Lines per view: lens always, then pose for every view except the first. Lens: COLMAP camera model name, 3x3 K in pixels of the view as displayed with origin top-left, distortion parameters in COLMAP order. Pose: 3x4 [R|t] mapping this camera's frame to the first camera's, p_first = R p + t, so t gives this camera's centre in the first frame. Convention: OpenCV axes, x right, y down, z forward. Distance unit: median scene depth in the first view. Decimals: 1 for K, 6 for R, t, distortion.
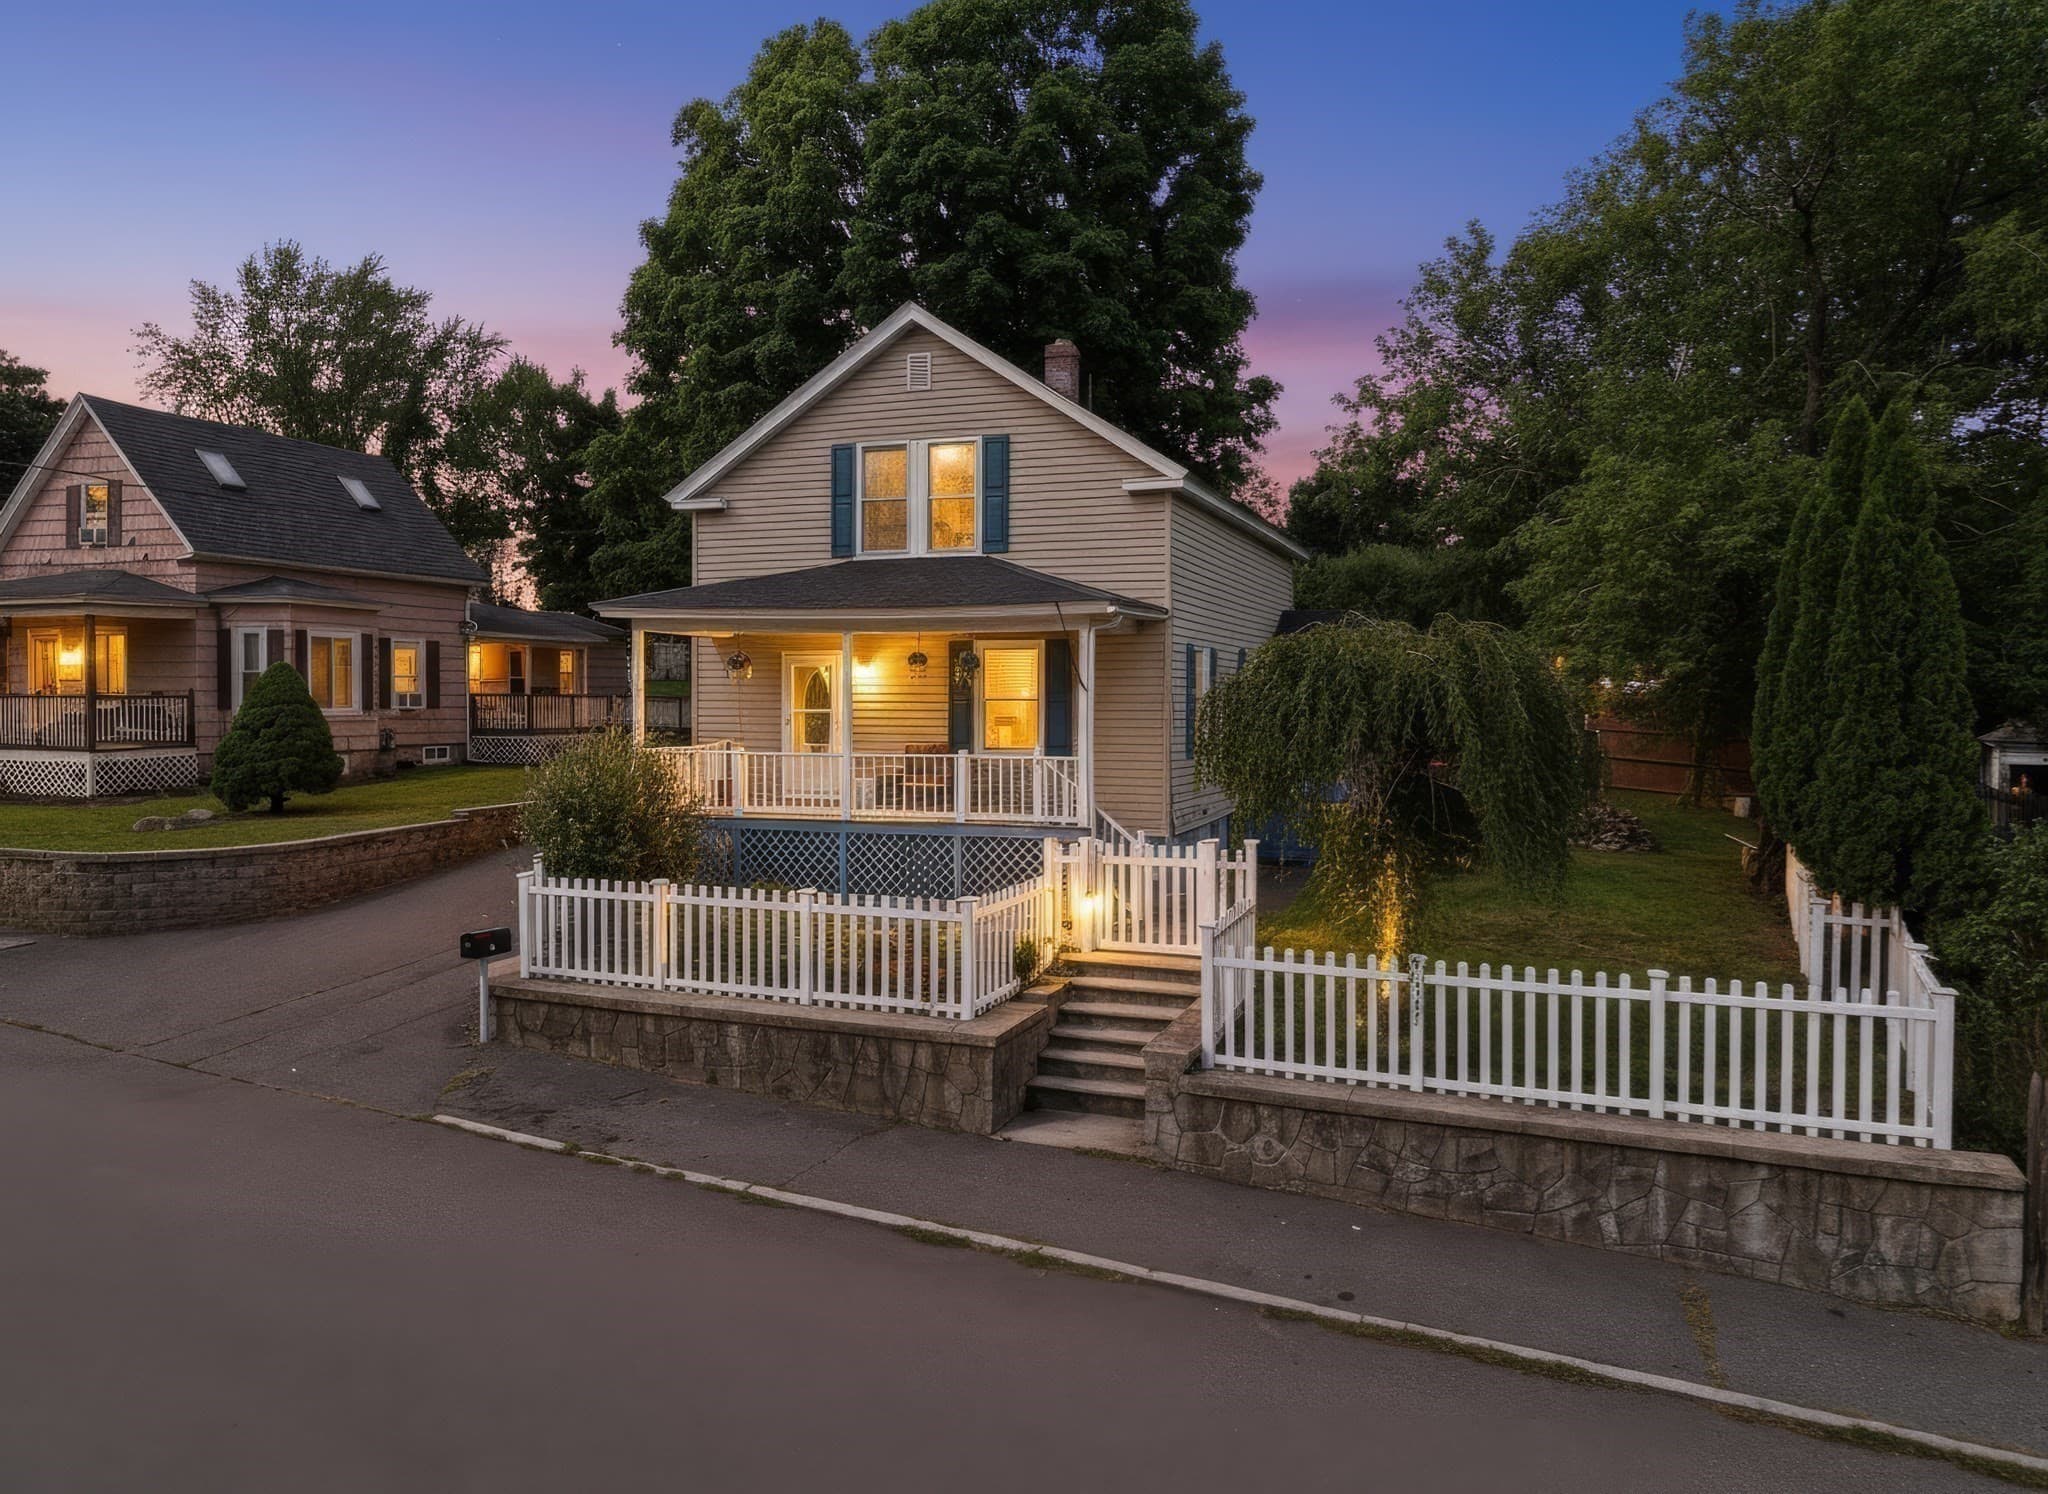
lens RADIAL K [[1316.8, 0, 1036.8], [0, 1316.8, 748.3], [0, 0, 1]] dist [0.038629, -0.001199]
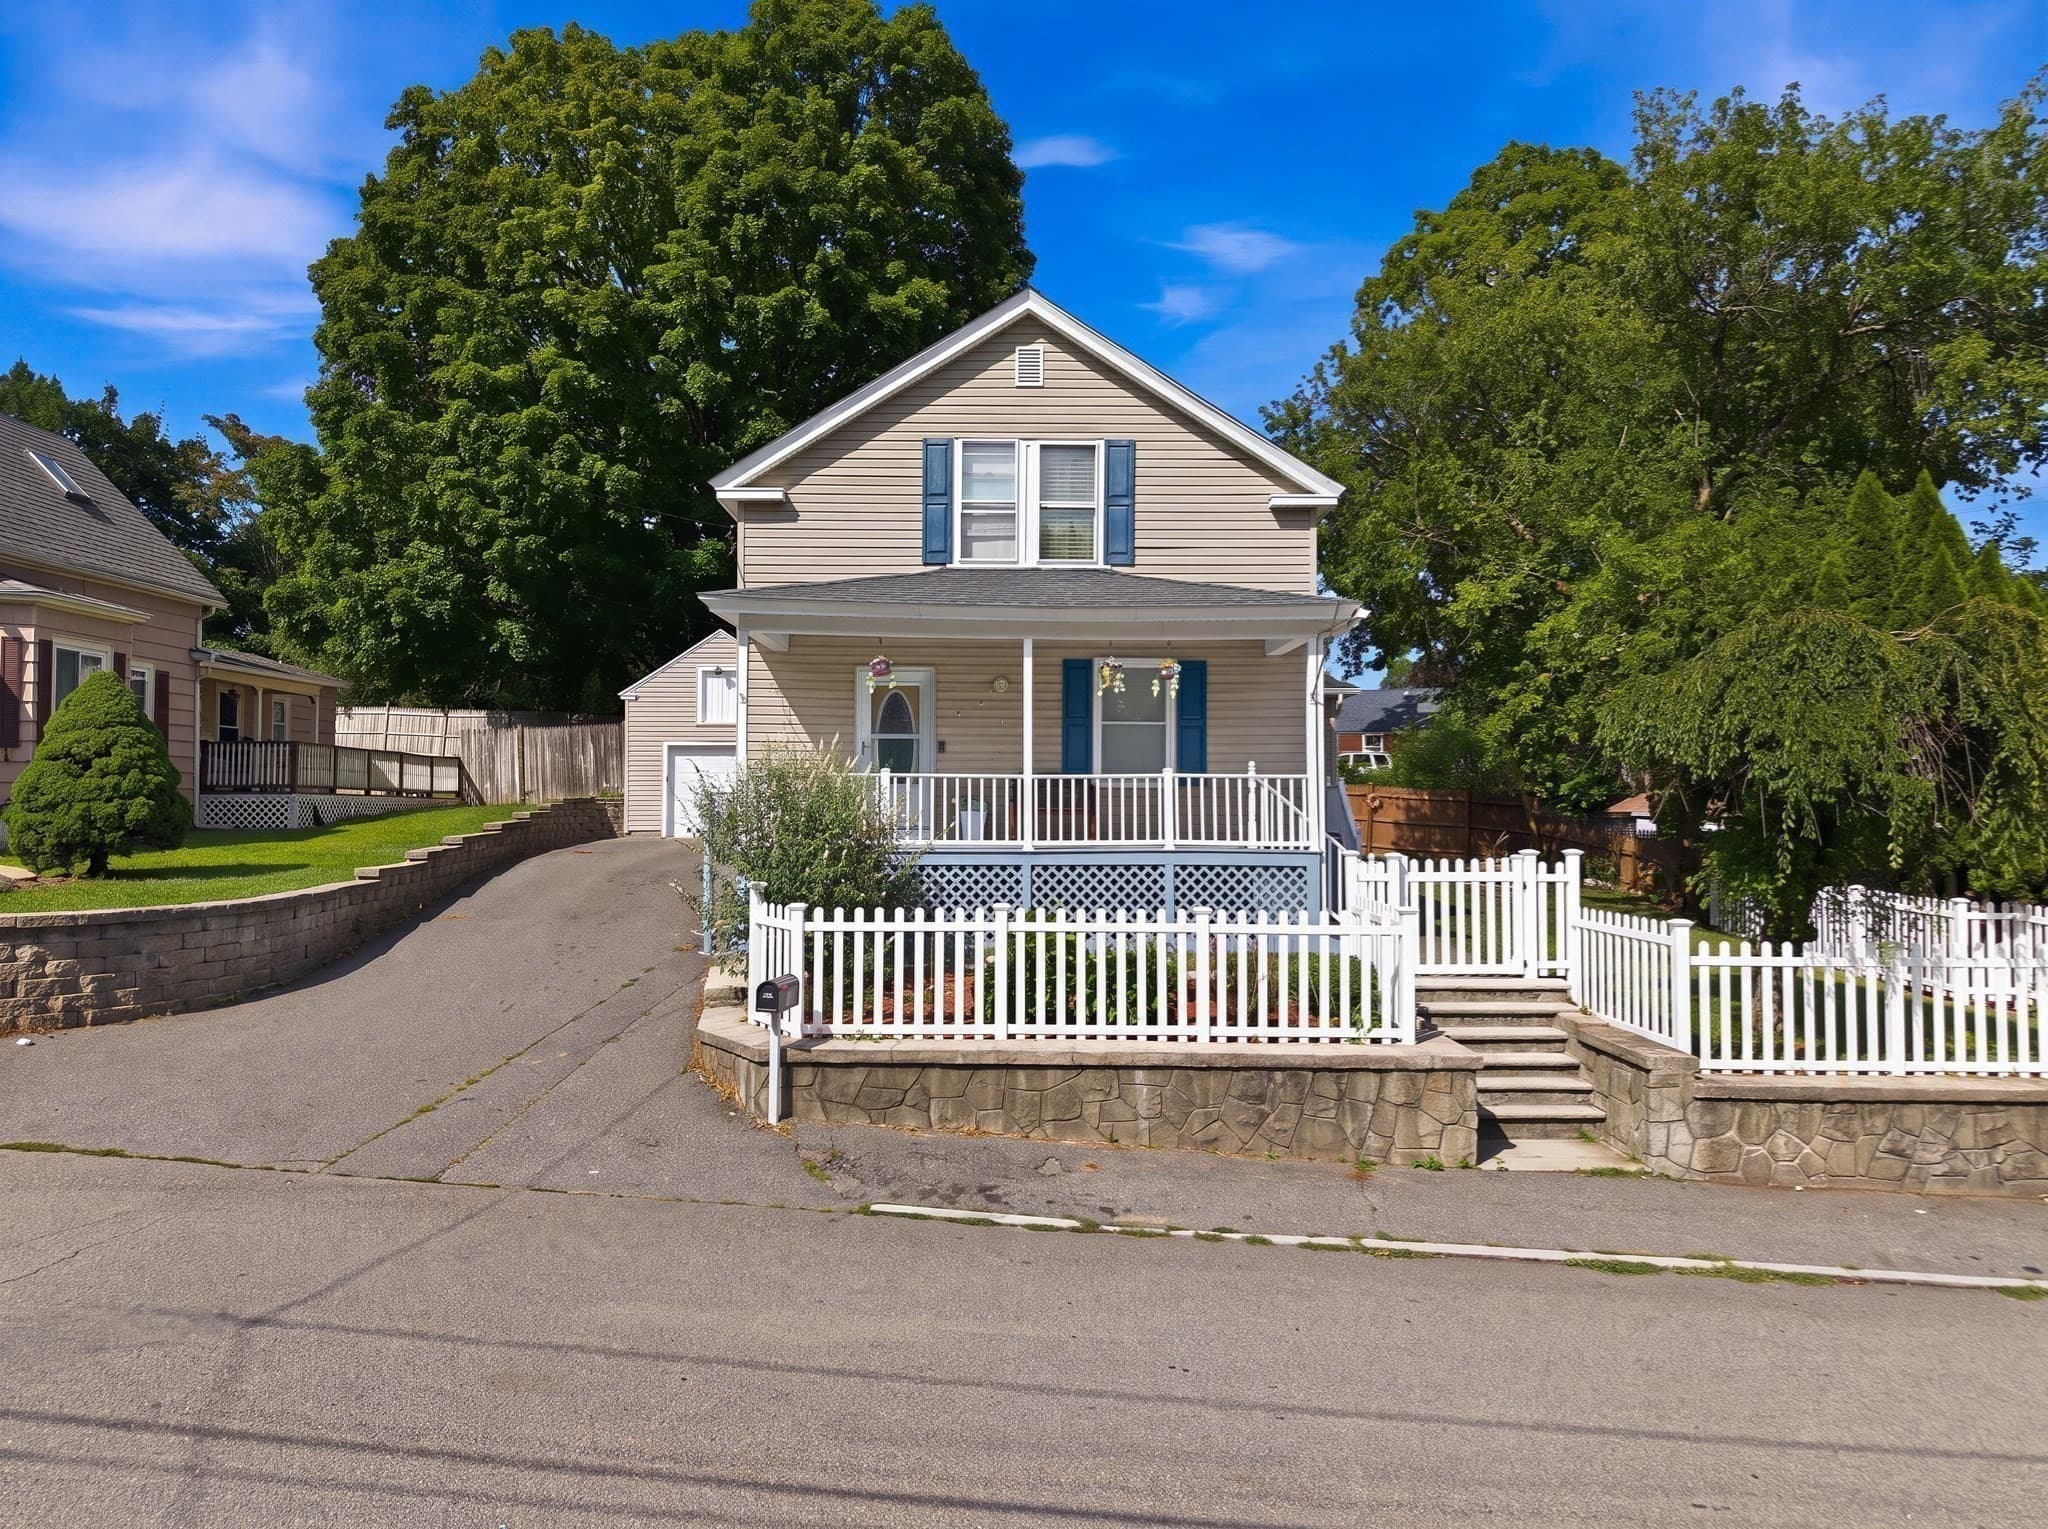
lens RADIAL K [[1355.1, 0, 1026.2], [0, 1355.1, 762.0], [0, 0, 1]] dist [0.040659, -0.037176]
pose [[0.939355, 0.007820, 0.342857, -0.439416], [0.012297, 0.998329, -0.056461, 0.043891], [-0.342726, 0.057253, 0.937689, 0.145361]]
